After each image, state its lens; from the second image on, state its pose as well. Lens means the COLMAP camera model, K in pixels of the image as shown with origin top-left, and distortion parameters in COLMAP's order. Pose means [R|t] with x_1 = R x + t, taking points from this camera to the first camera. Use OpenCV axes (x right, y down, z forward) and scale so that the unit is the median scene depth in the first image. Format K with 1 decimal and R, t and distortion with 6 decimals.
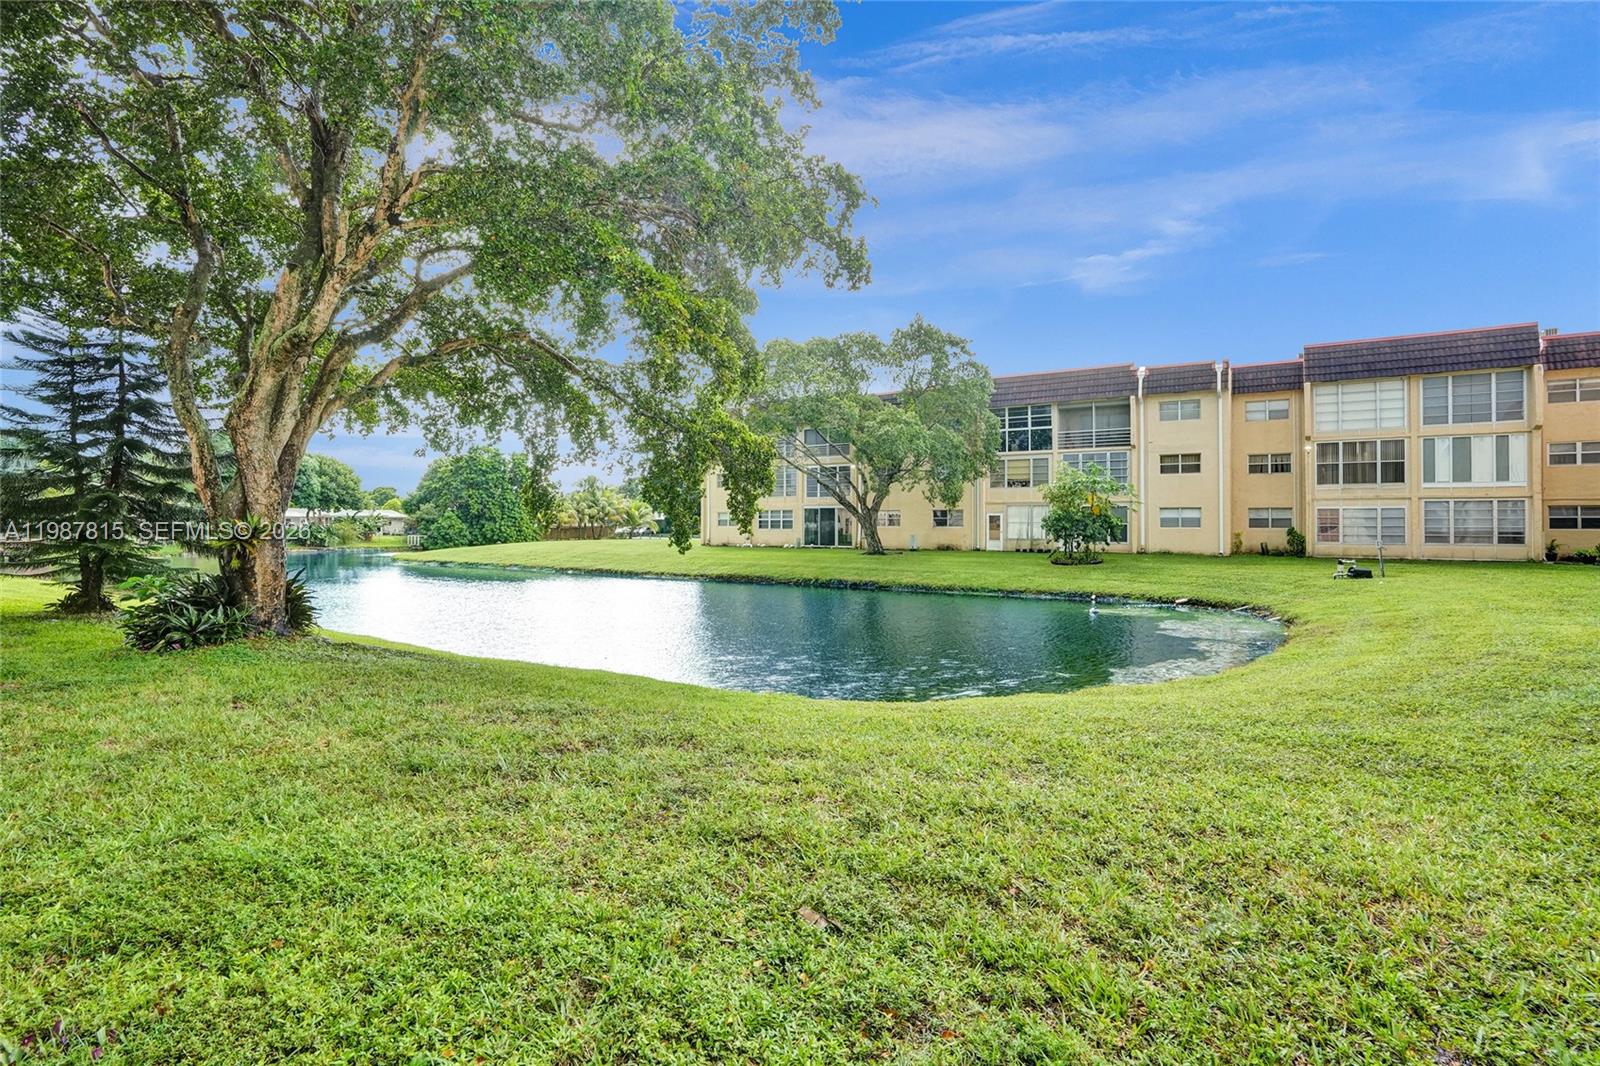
lens RADIAL K [[761.3, 0, 800.0], [0, 761.3, 533.0], [0, 0, 1]] dist [-0.049109, -0.000141]
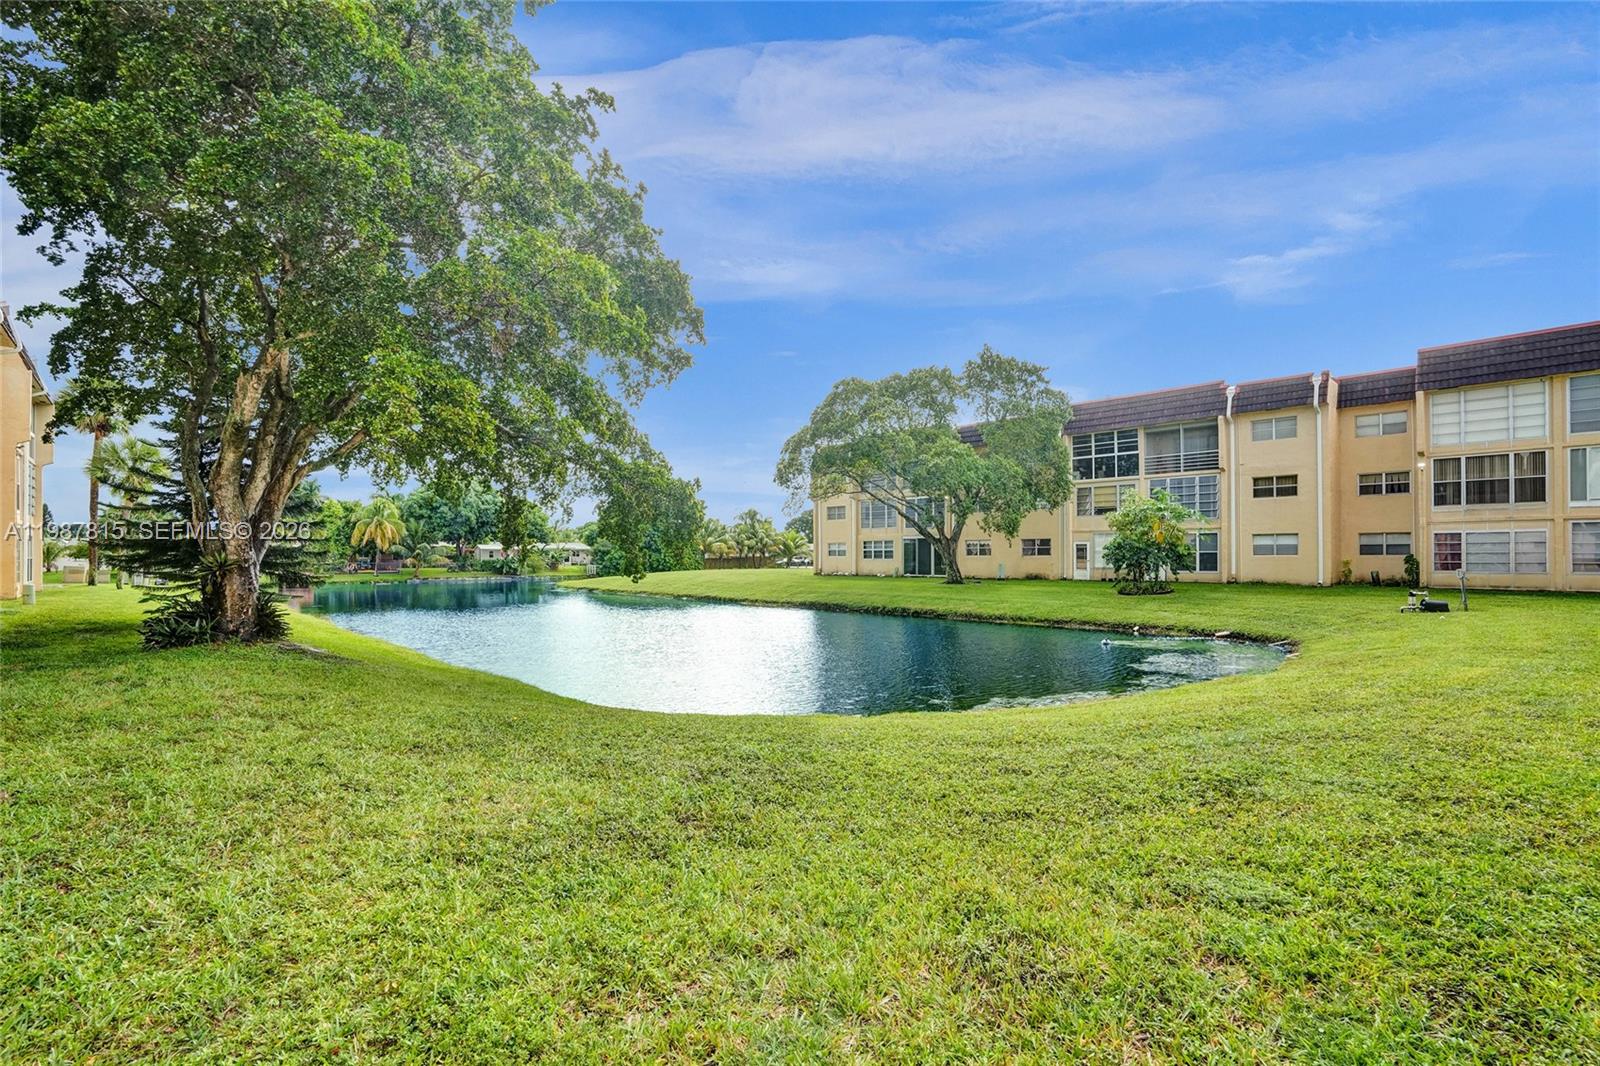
lens RADIAL K [[742.4, 0, 802.4], [0, 742.4, 553.0], [0, 0, 1]] dist [-0.026908, 0.000379]
pose [[0.971529, -0.006429, -0.236834, 0.153290], [0.003598, 0.999917, -0.012387, -0.001054], [0.236894, 0.011182, 0.971471, -0.015707]]
